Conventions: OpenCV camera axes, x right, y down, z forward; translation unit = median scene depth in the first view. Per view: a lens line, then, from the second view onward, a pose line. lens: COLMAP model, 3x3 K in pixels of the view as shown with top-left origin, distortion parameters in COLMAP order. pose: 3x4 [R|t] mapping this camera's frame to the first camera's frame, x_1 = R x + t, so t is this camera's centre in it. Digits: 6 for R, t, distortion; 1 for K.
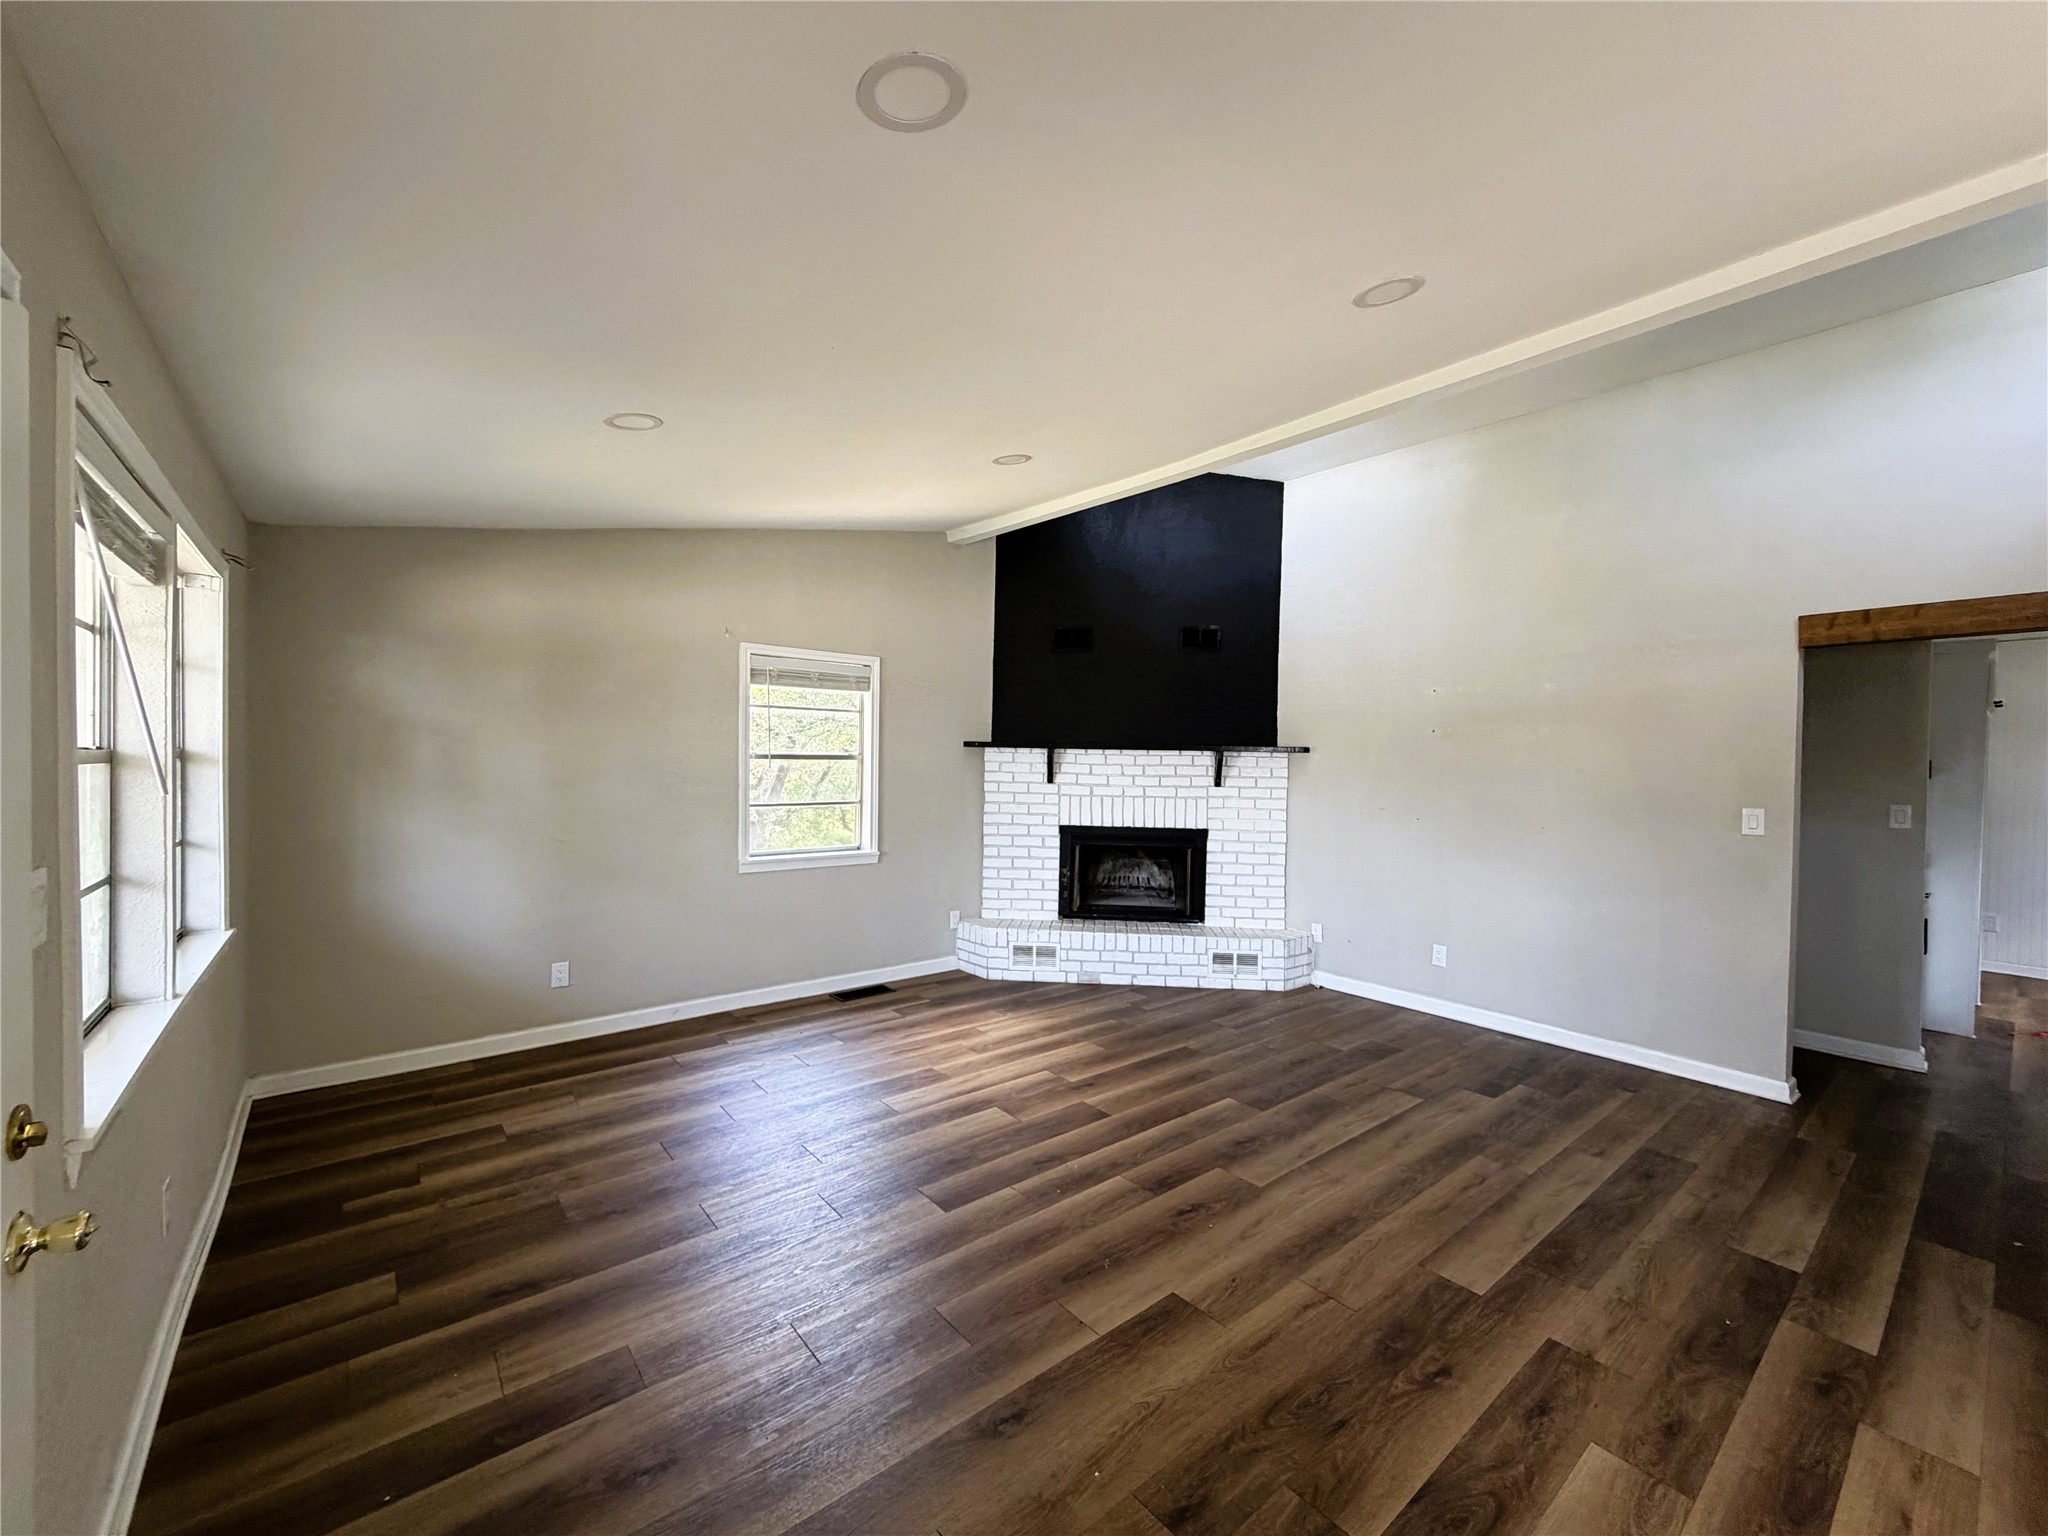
lens RADIAL K [[817.8, 0, 1021.0], [0, 817.8, 769.3], [0, 0, 1]] dist [-0.000559, 0.001196]
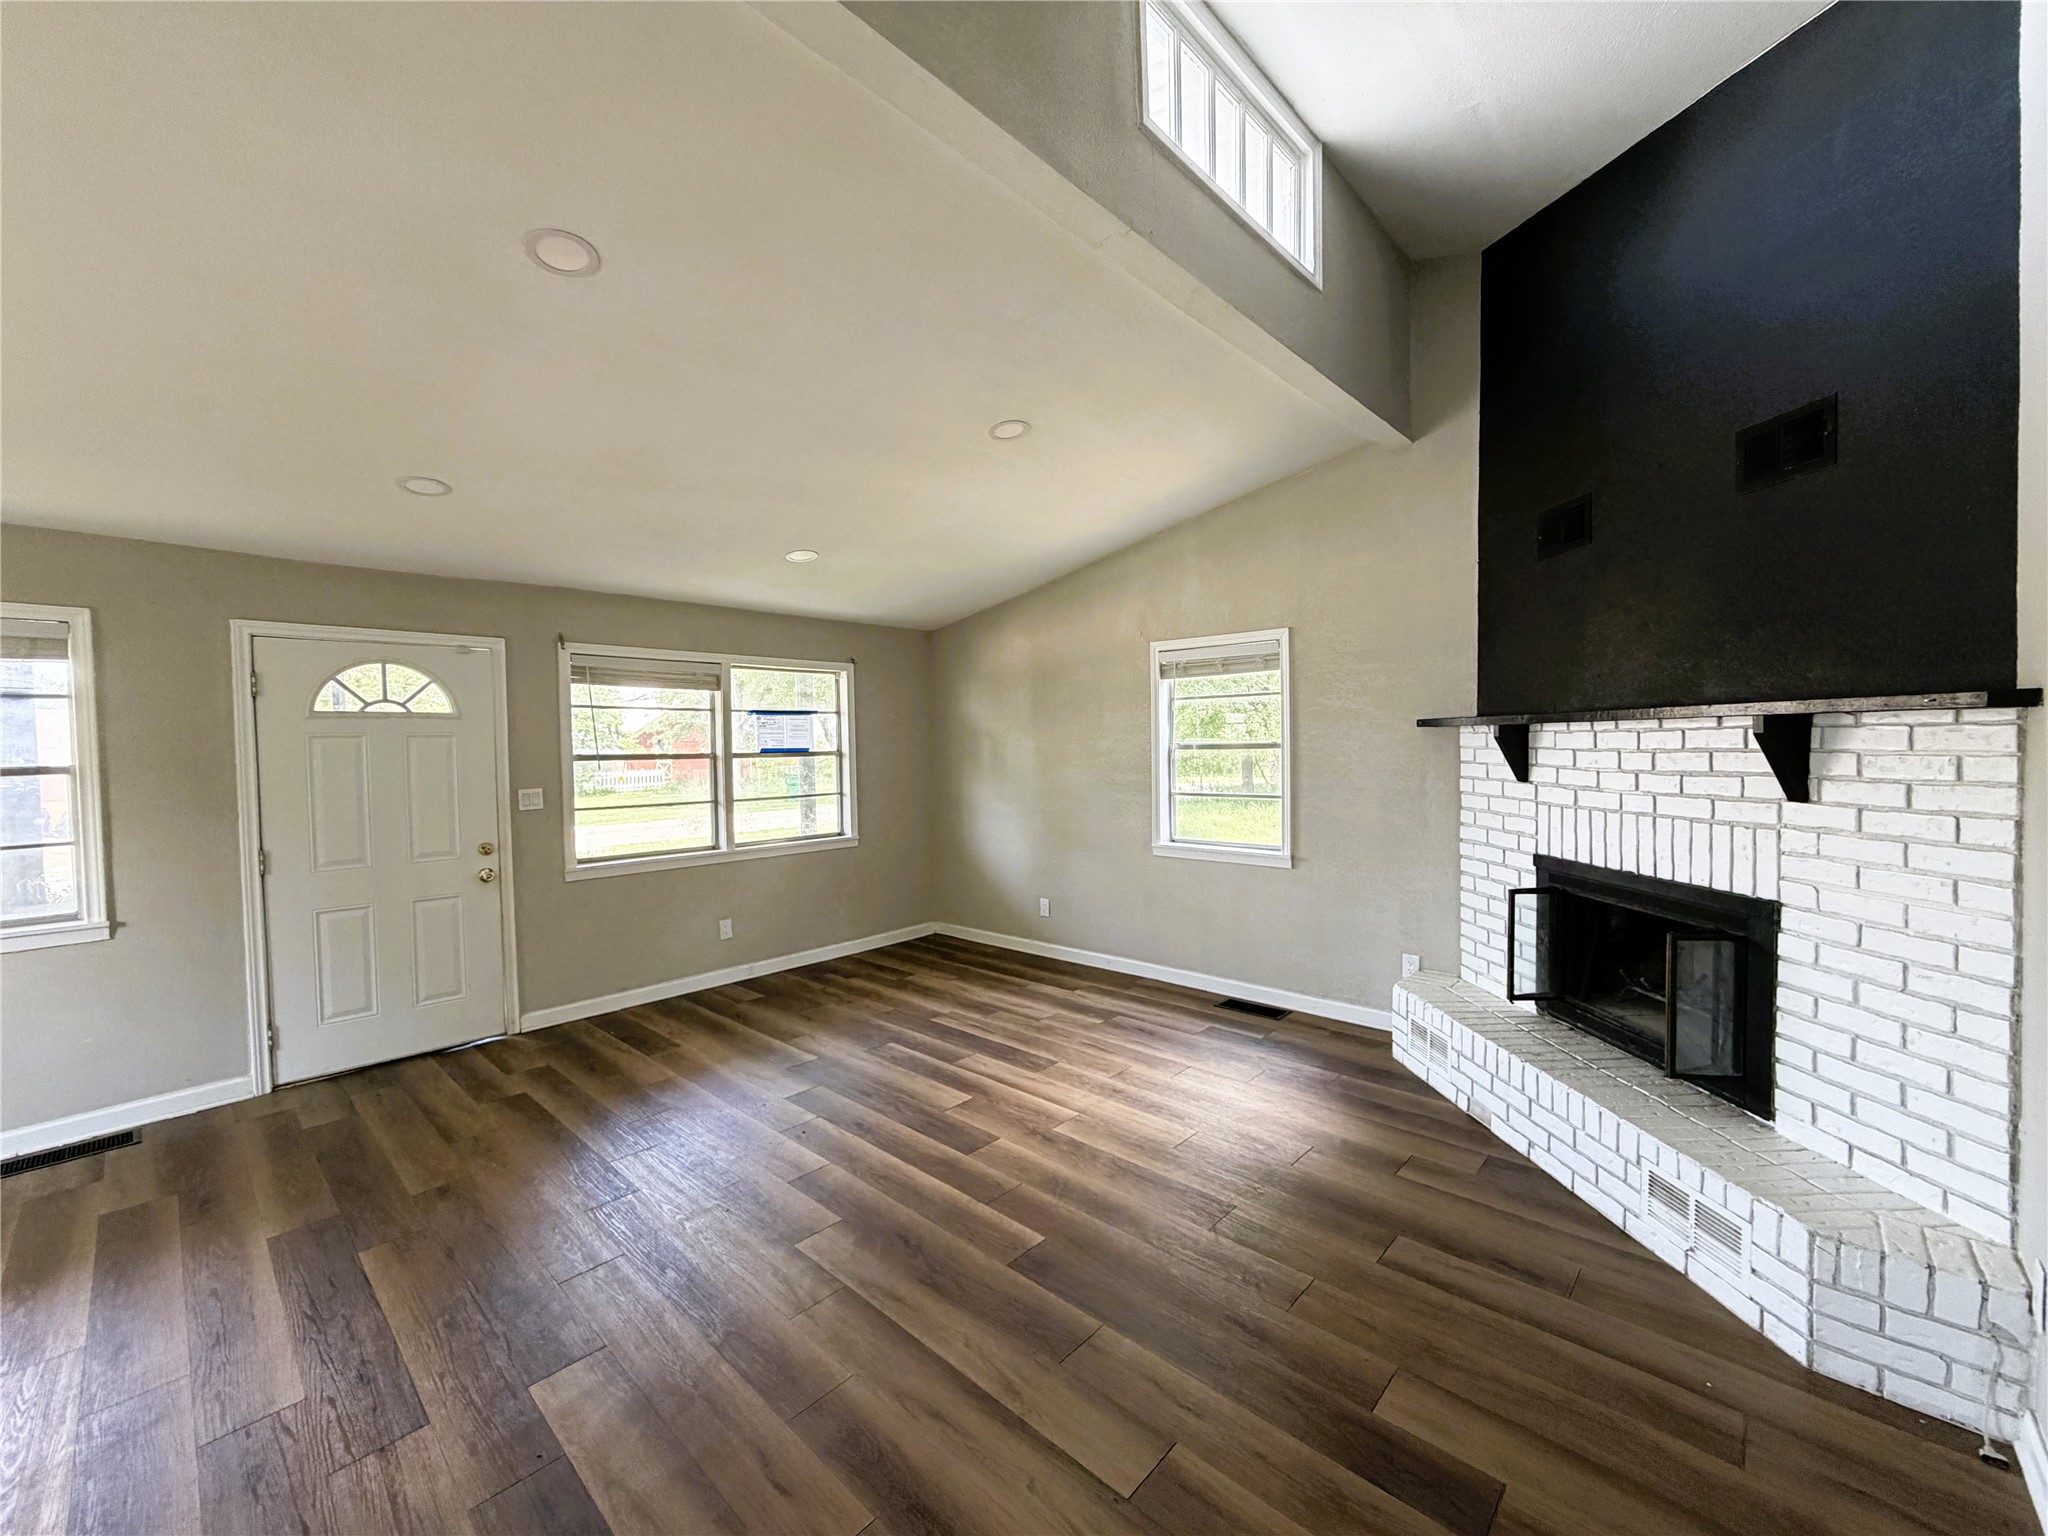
lens RADIAL K [[817.8, 0, 1013.3], [0, 817.8, 765.7], [0, 0, 1]] dist [-0.000559, 0.001196]
pose [[0.136000, 0.008629, -0.990671, 0.592744], [0.002009, 0.999958, 0.008986, -0.001227], [0.990707, -0.003212, 0.135977, 0.561411]]
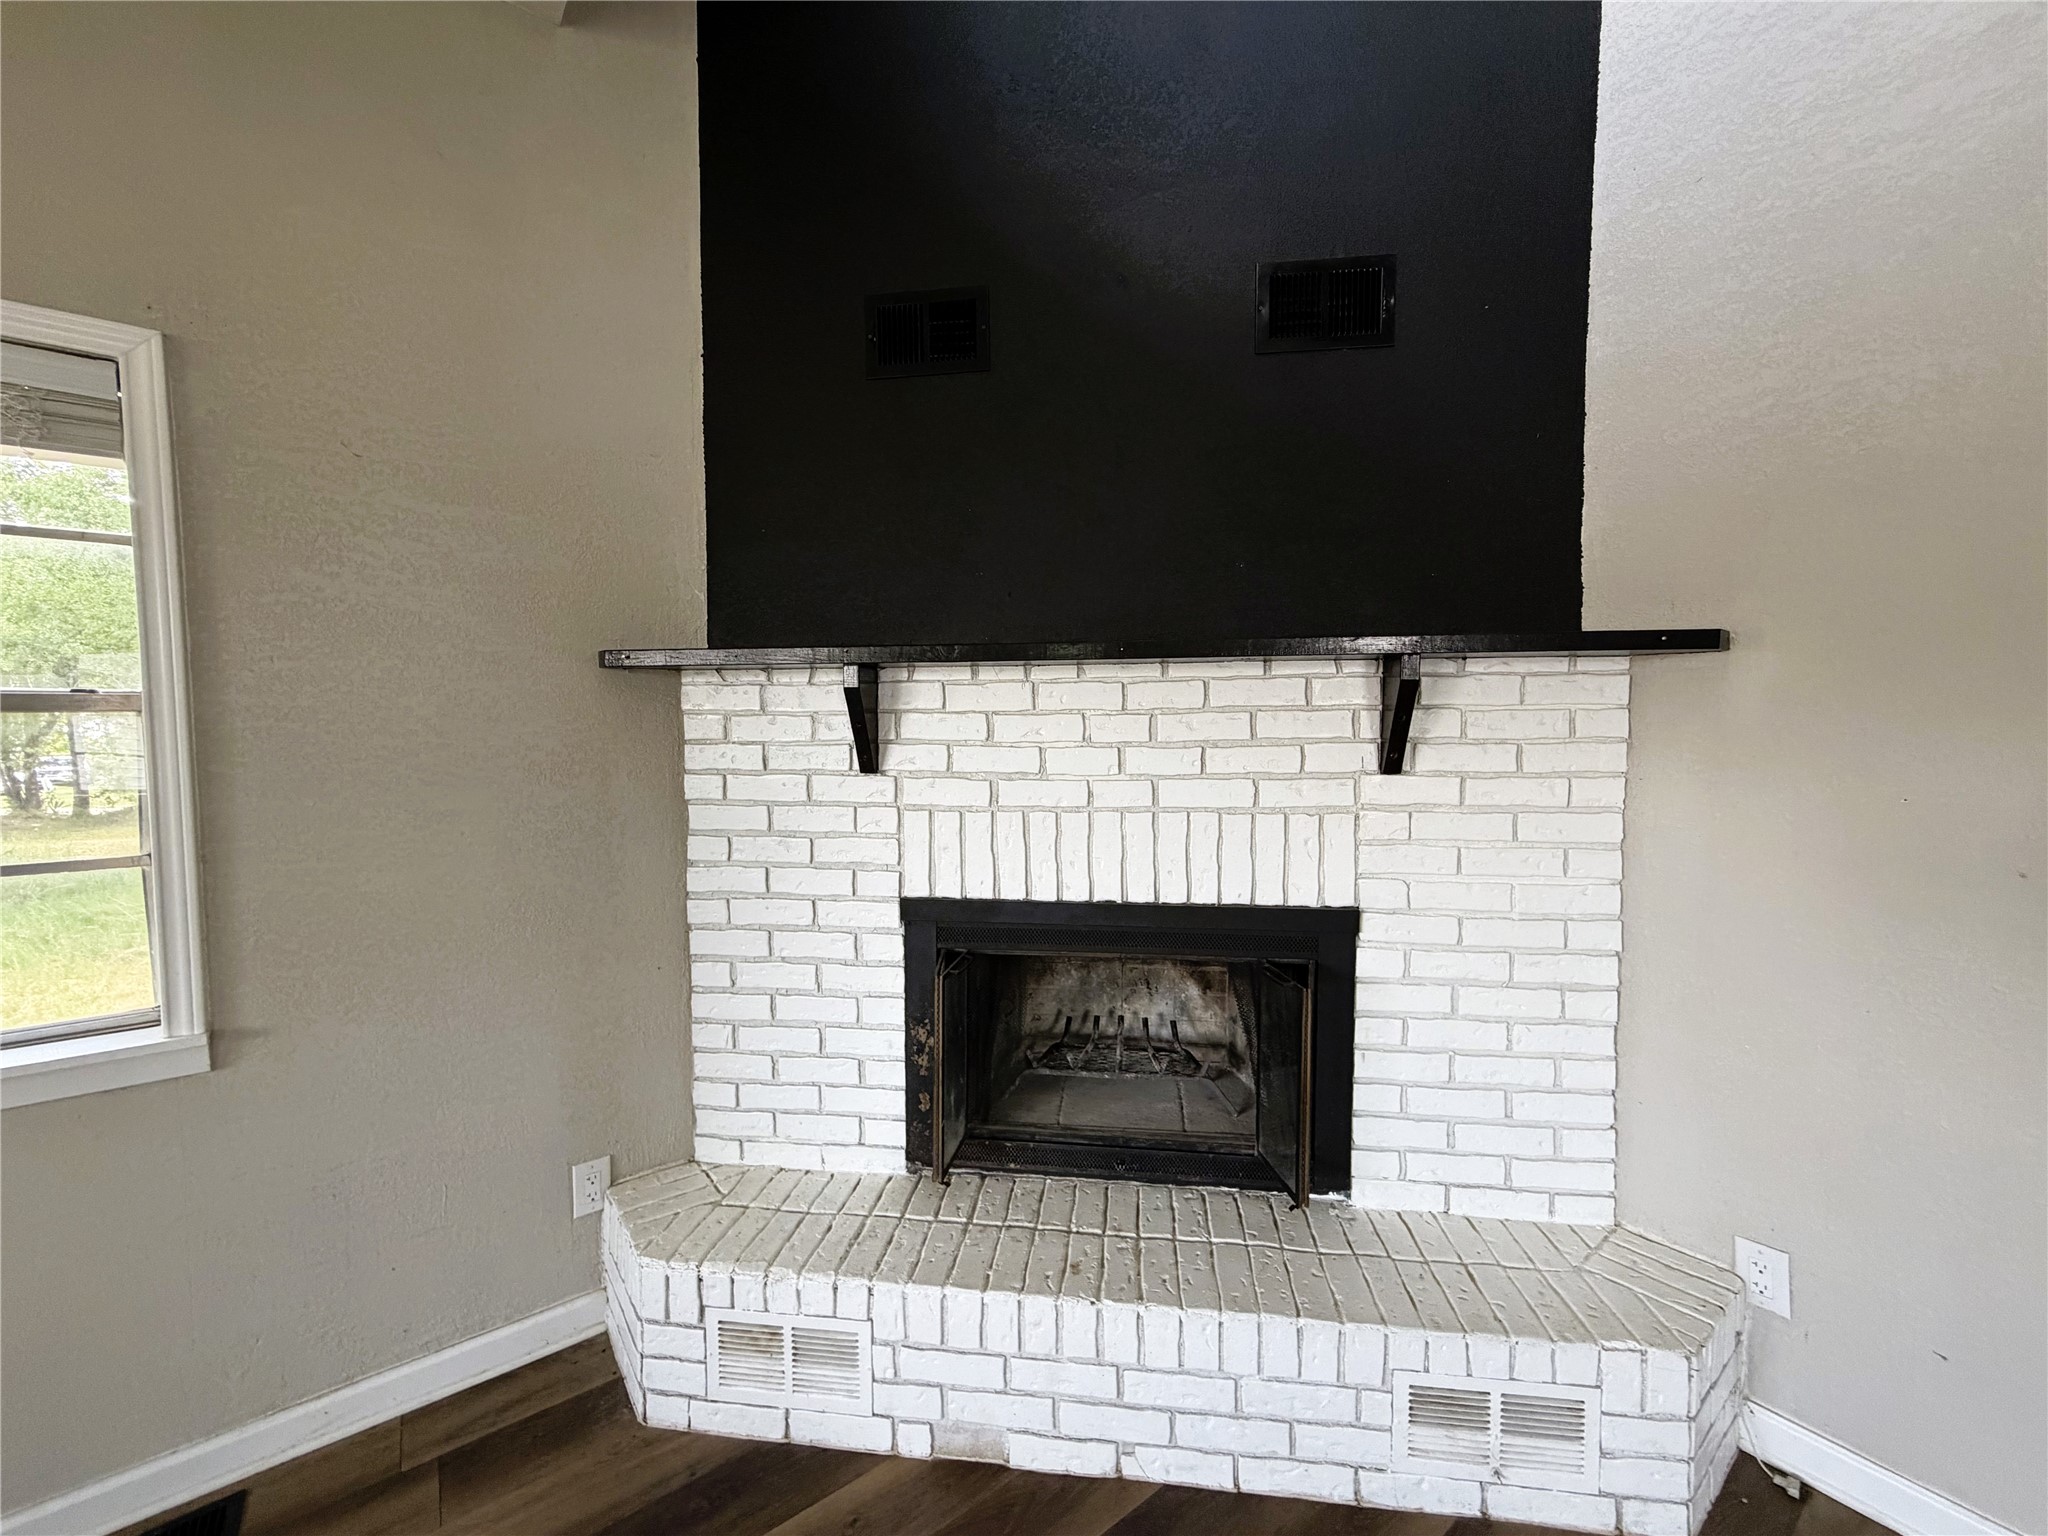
lens RADIAL K [[817.8, 0, 1021.7], [0, 817.8, 769.8], [0, 0, 1]] dist [-0.000559, 0.001196]
pose [[0.998986, -0.021514, -0.039557, 0.113109], [0.022874, 0.999151, 0.034266, 0.005720], [0.038787, -0.035136, 0.998630, 0.687107]]
